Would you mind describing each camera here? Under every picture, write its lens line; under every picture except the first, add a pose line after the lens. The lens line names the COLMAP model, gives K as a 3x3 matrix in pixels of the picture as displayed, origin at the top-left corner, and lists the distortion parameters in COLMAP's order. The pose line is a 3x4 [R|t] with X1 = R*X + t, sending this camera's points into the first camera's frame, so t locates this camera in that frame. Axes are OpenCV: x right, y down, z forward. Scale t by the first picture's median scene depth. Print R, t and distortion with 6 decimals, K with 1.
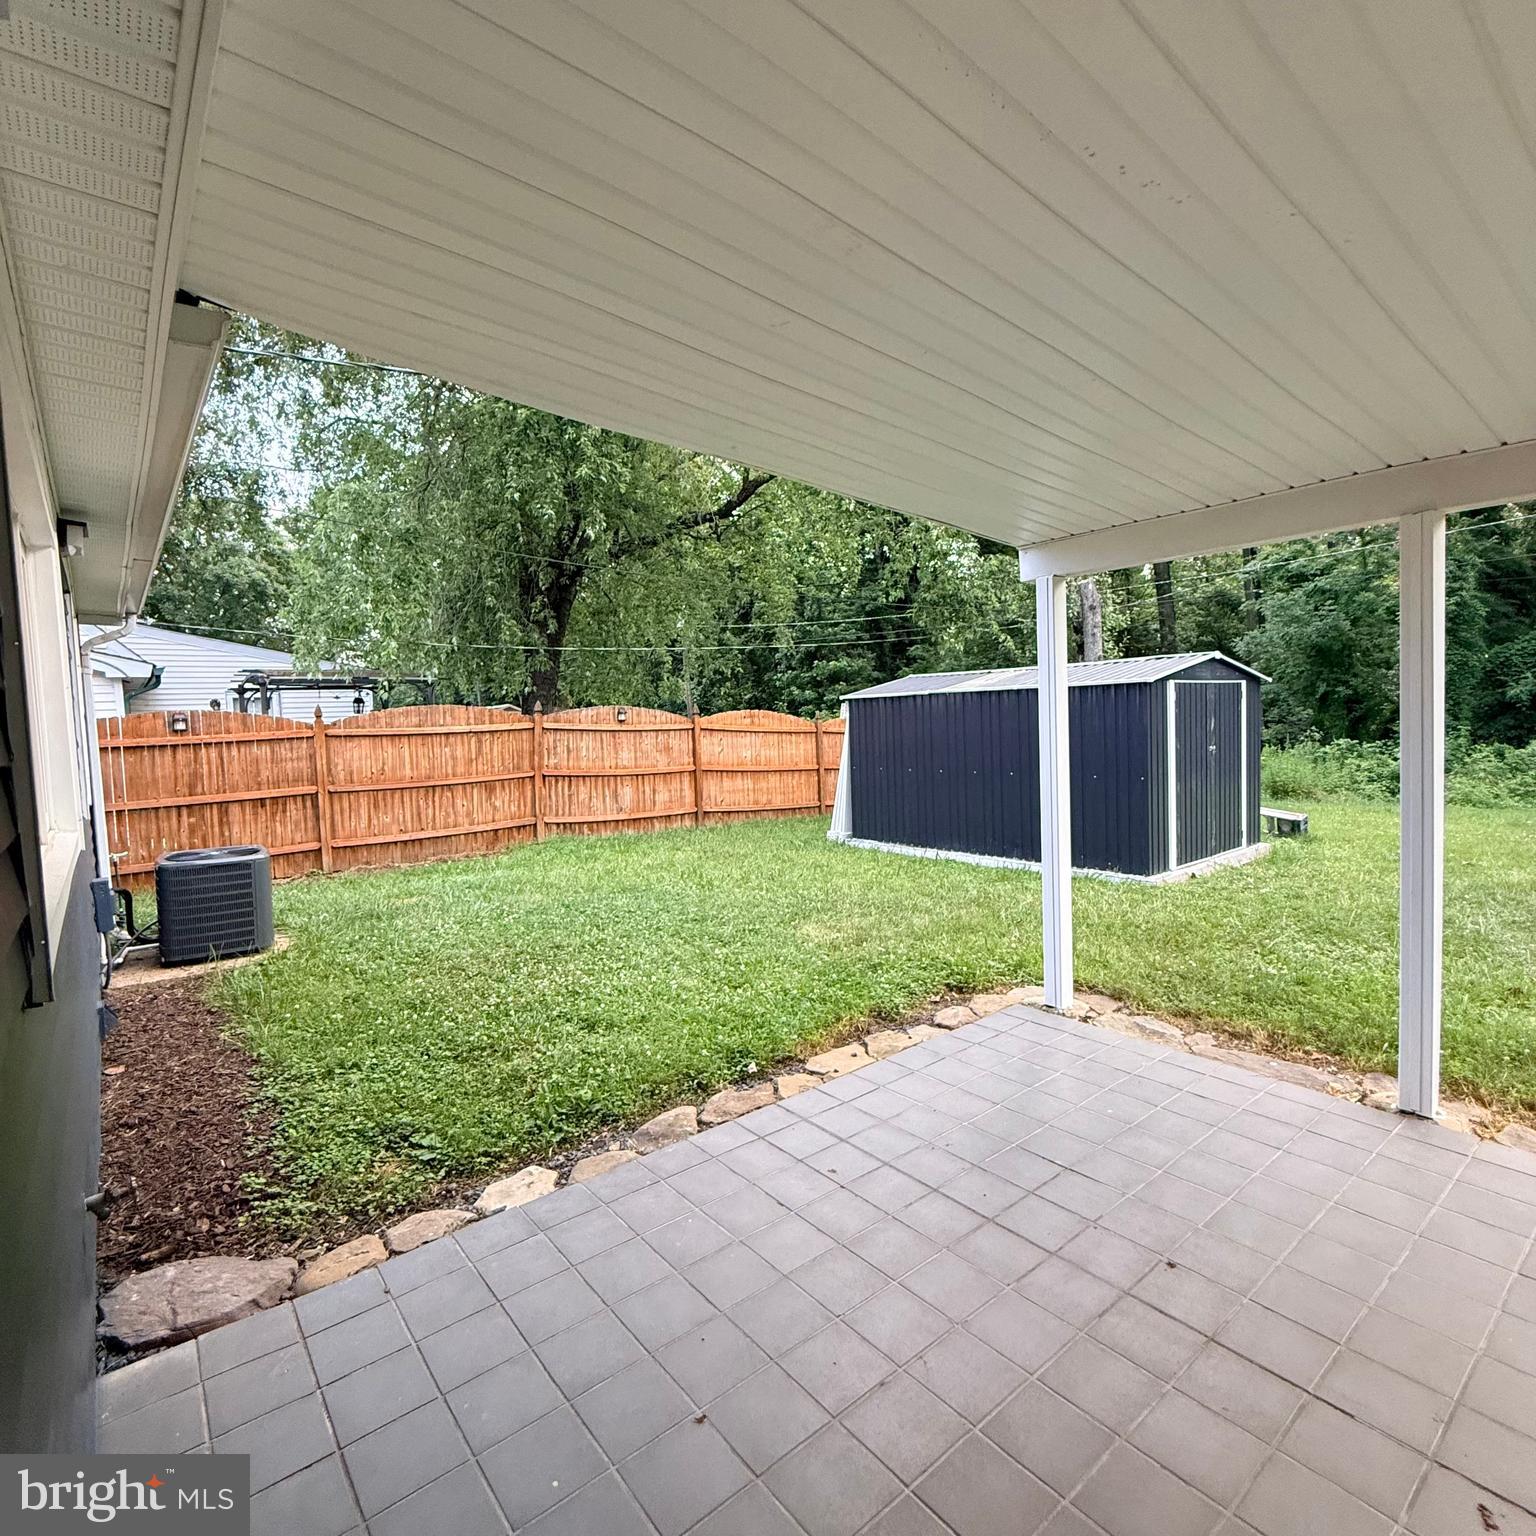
lens RADIAL K [[816.8, 0, 769.6], [0, 816.8, 764.8], [0, 0, 1]] dist [-0.000214, 0.000057]
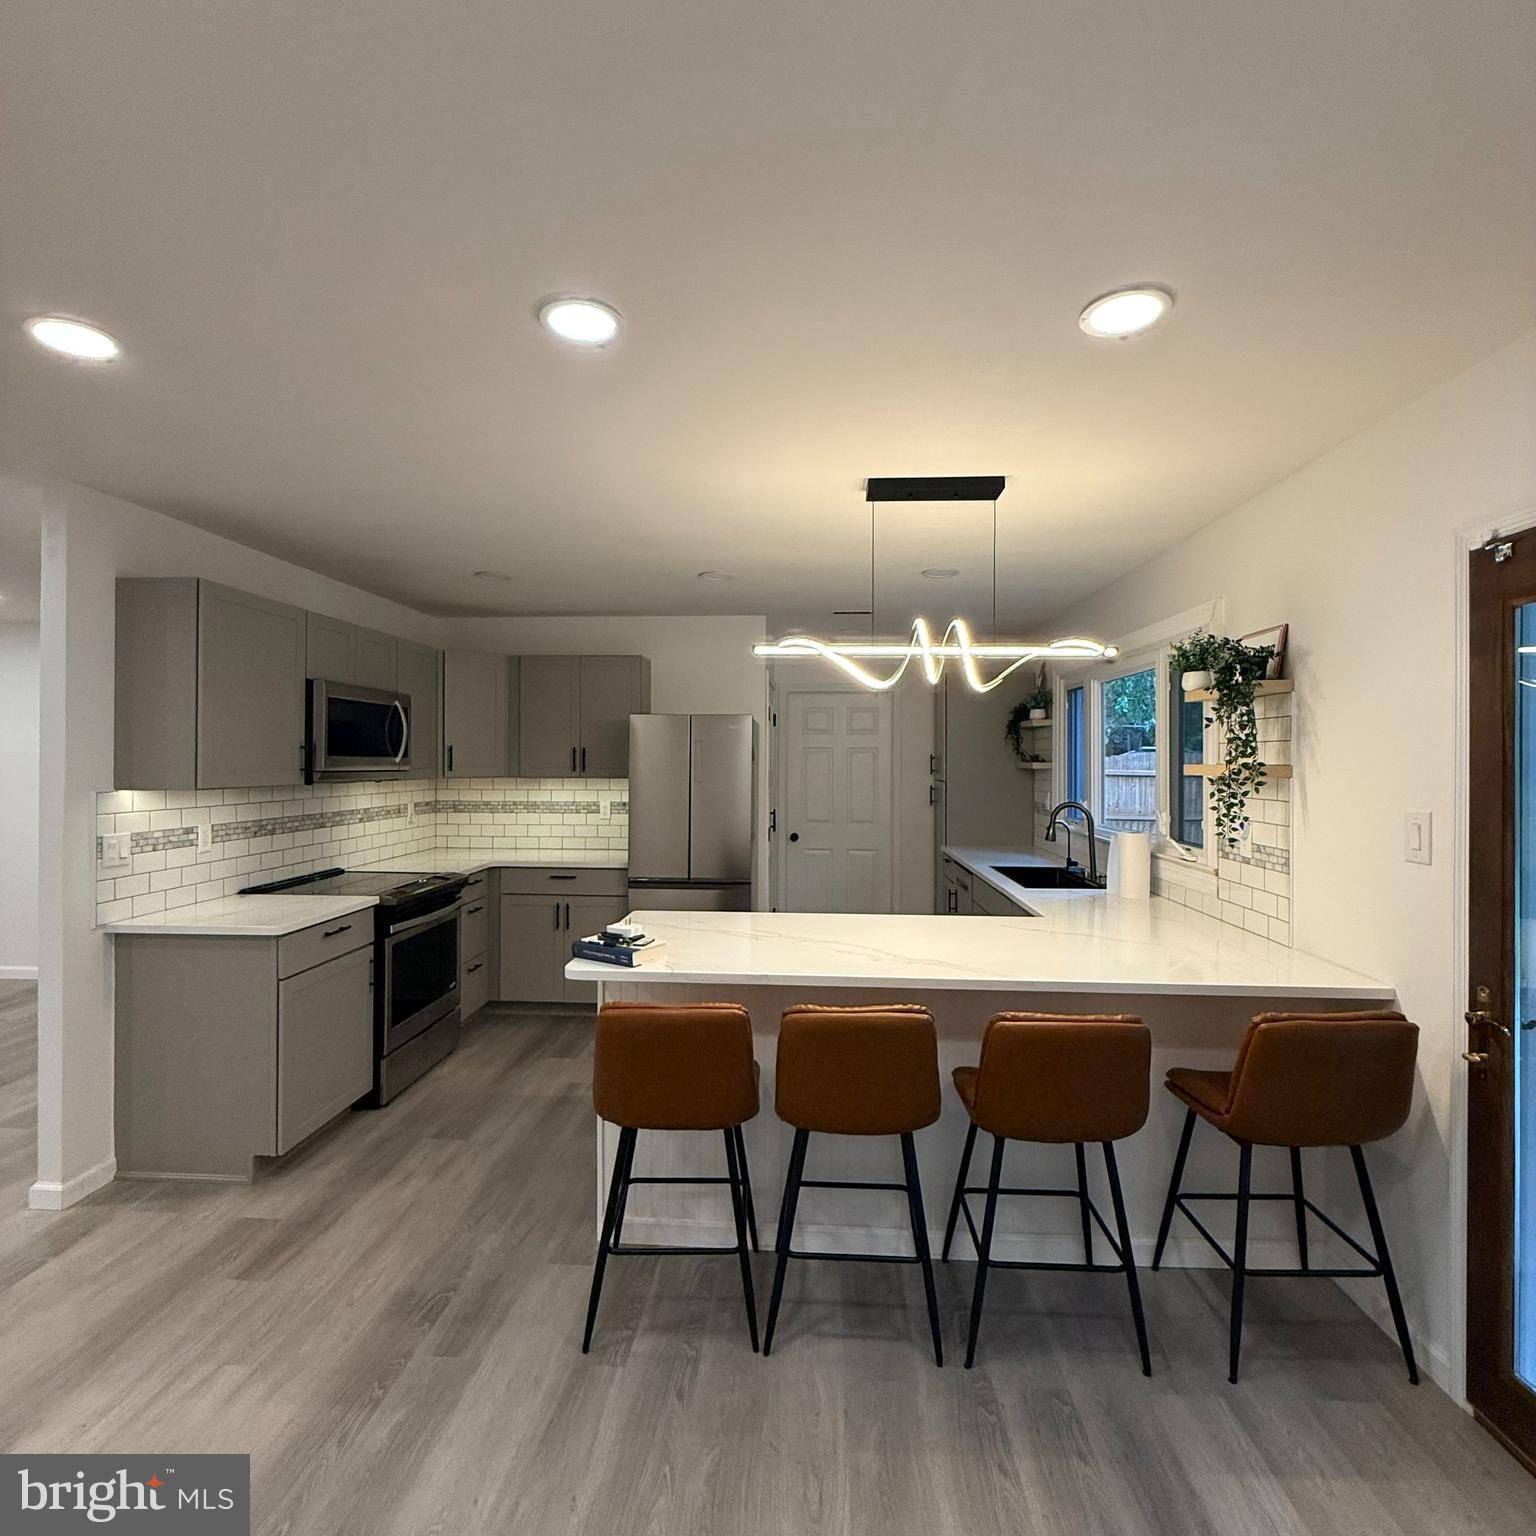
lens RADIAL K [[816.8, 0, 771.1], [0, 816.8, 765.9], [0, 0, 1]] dist [-0.000214, 0.000057]
pose [[0.737726, 0.044928, -0.673604, -0.040654], [-0.072398, 0.997294, -0.012772, 0.004429], [0.671207, 0.058190, 0.738982, -0.324824]]
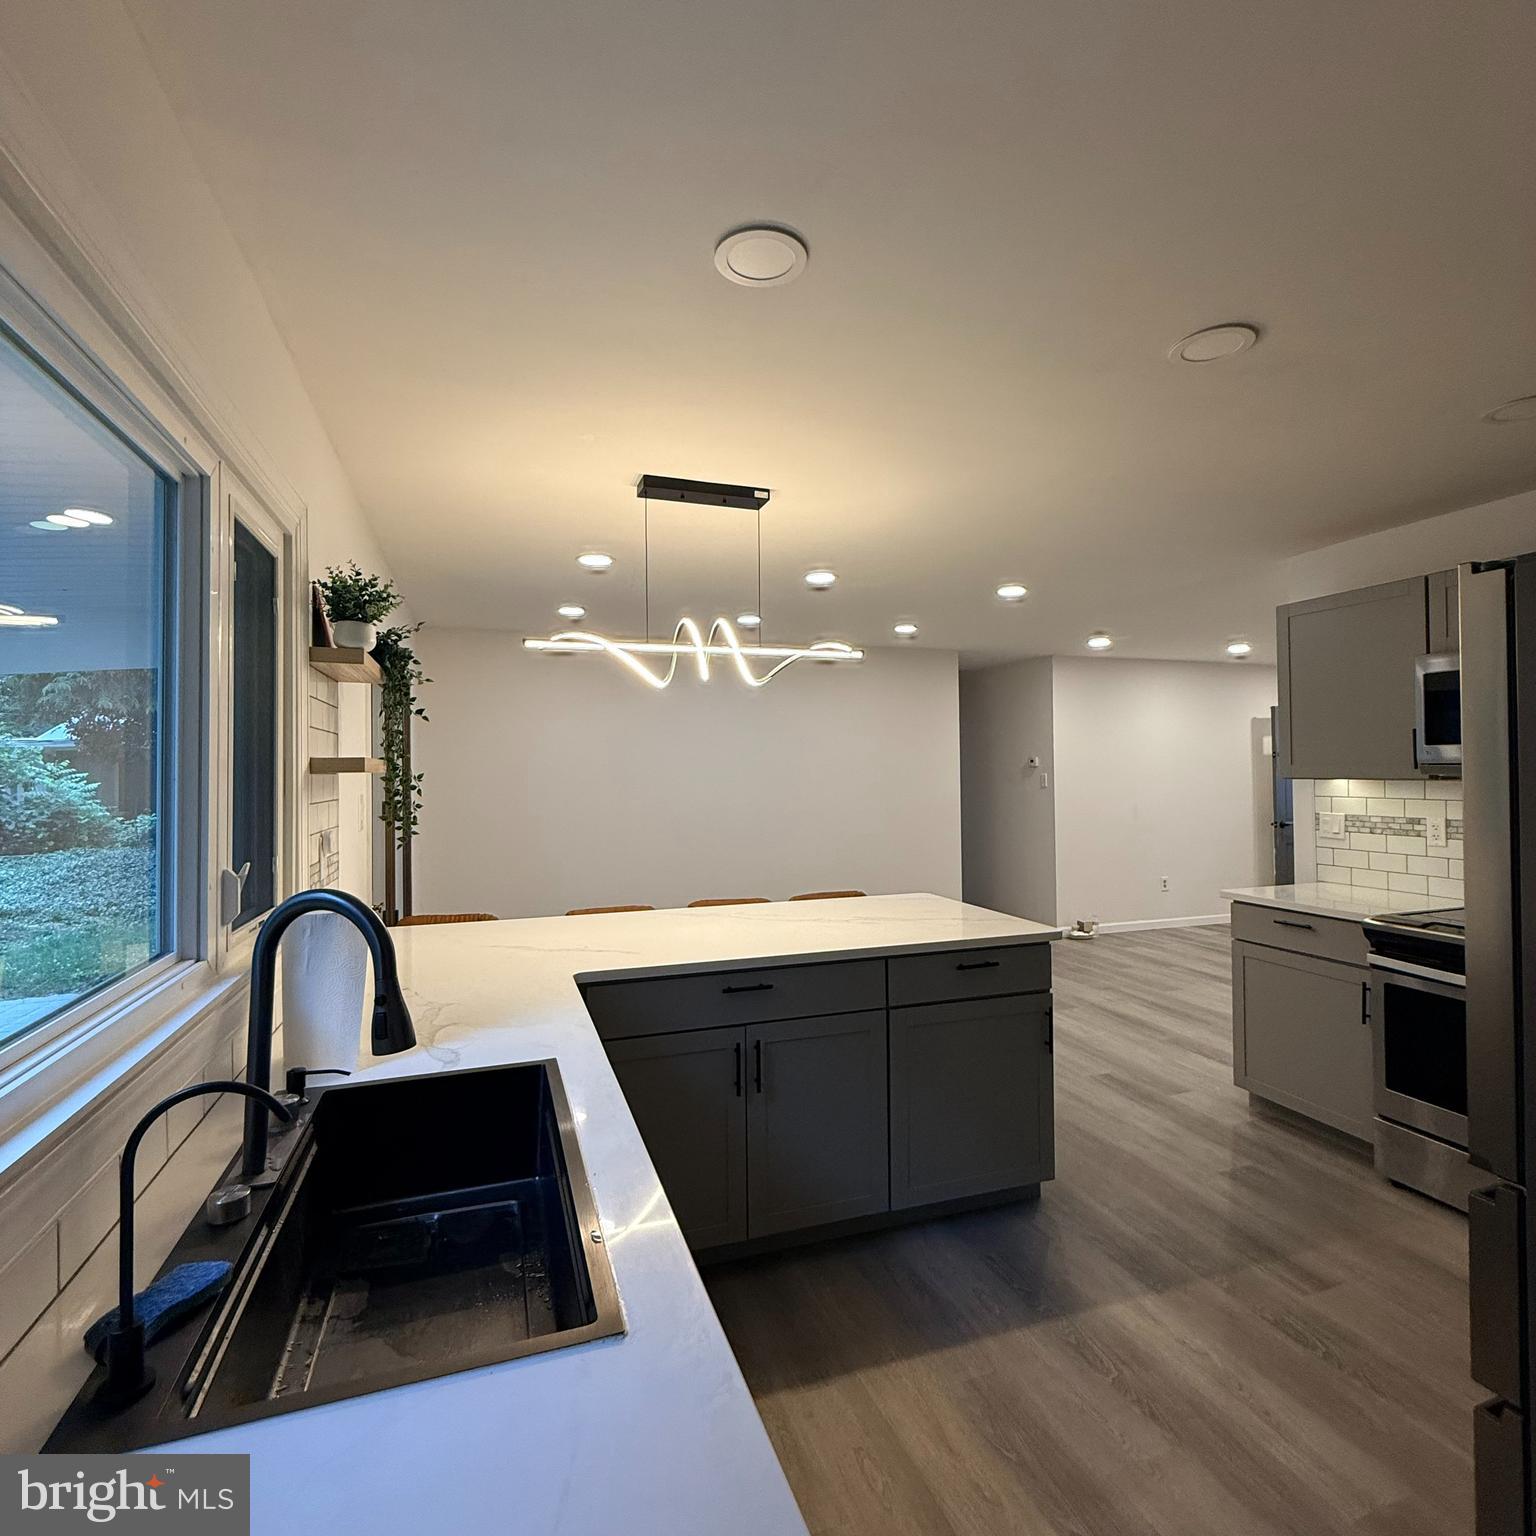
lens RADIAL K [[816.8, 0, 771.4], [0, 816.8, 763.8], [0, 0, 1]] dist [-0.000214, 0.000057]
pose [[-0.938909, 0.051255, 0.340328, -0.387480], [0.067389, 0.997086, 0.035749, -0.015578], [-0.337504, 0.056499, -0.939627, 0.333915]]
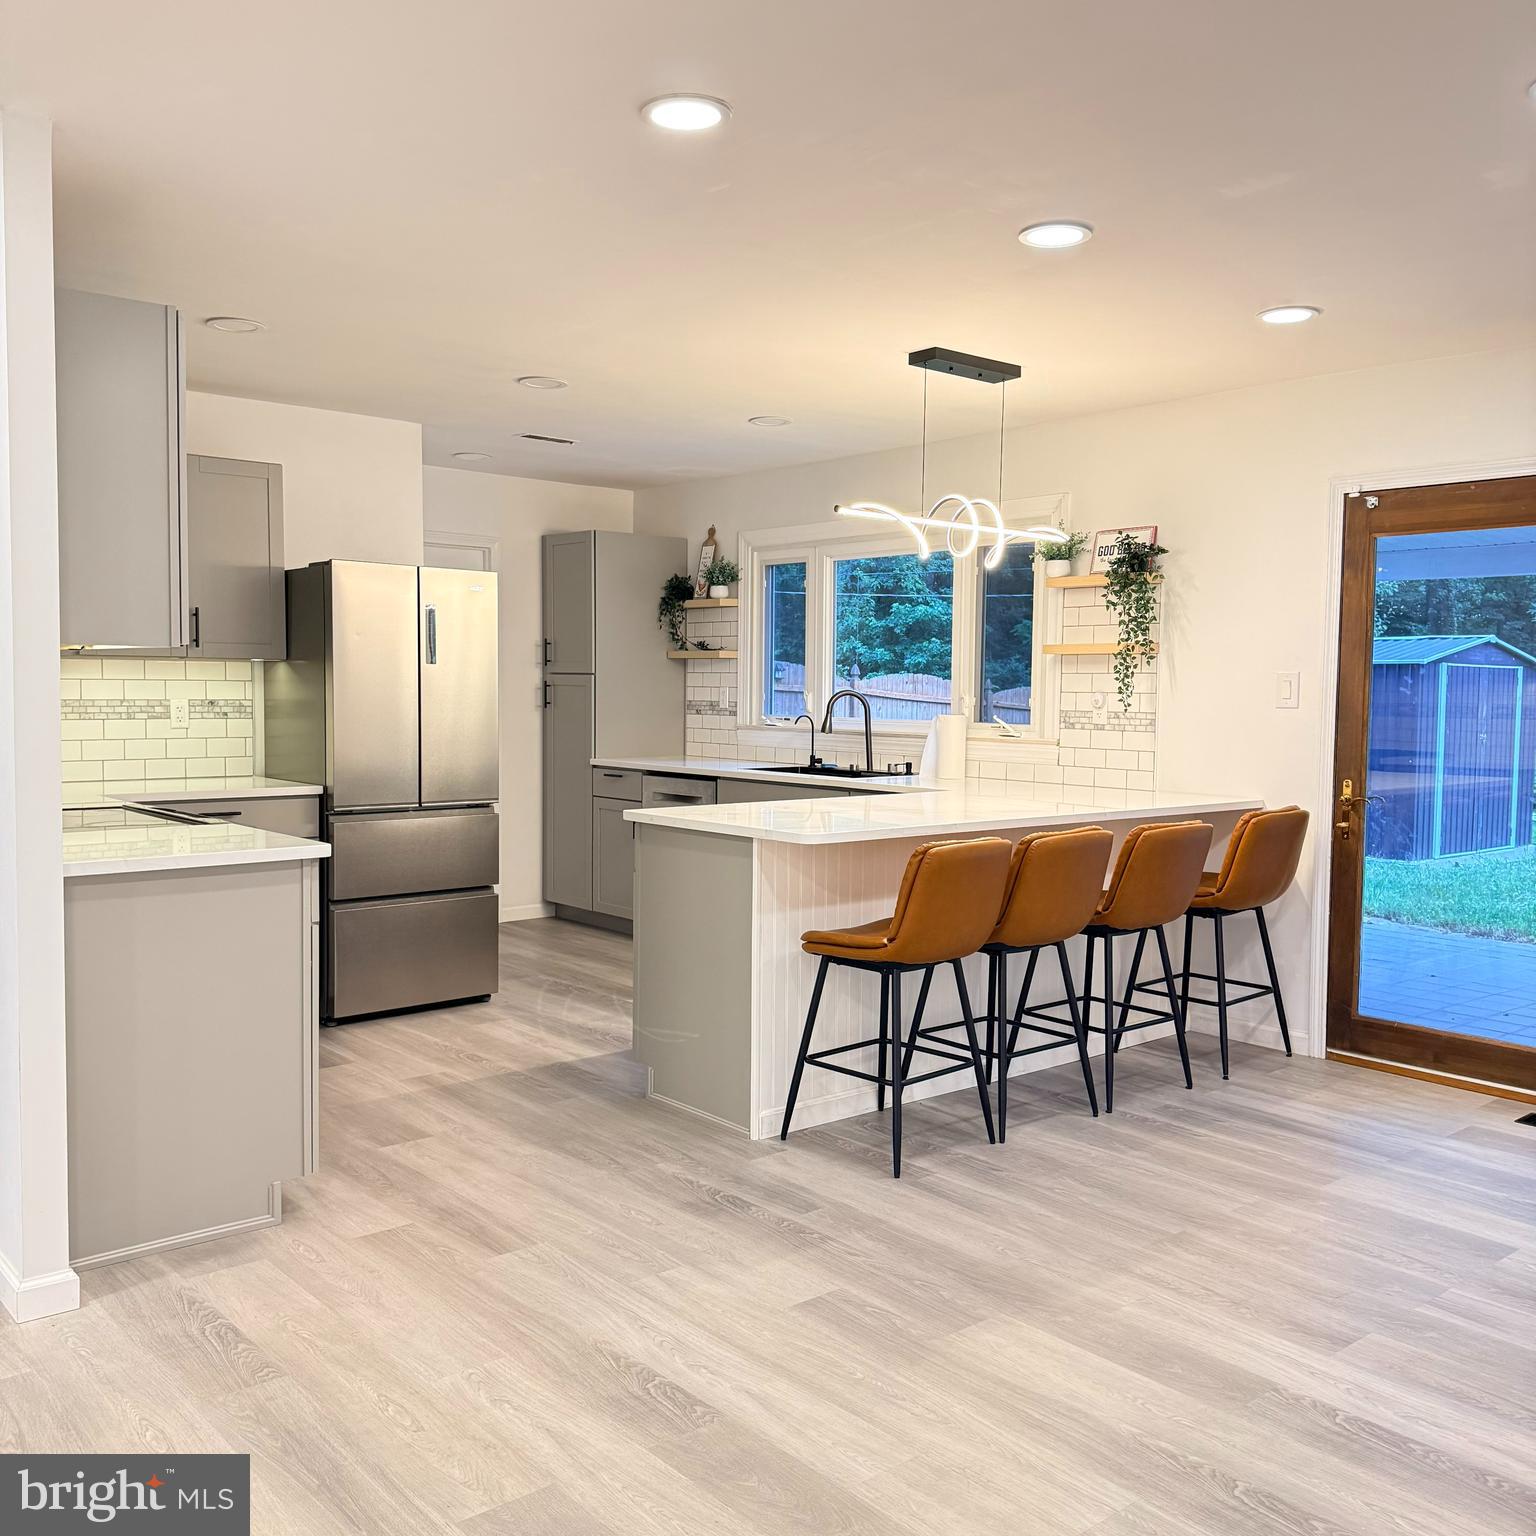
lens RADIAL K [[1433.7, 0, 765.3], [0, 1433.7, 769.3], [0, 0, 1]] dist [0.043529, 0.000000]
pose [[0.998633, 0.045764, 0.025249, -0.336274], [-0.045705, 0.998951, -0.002896, 0.061967], [-0.025355, 0.001738, 0.999677, -0.671107]]
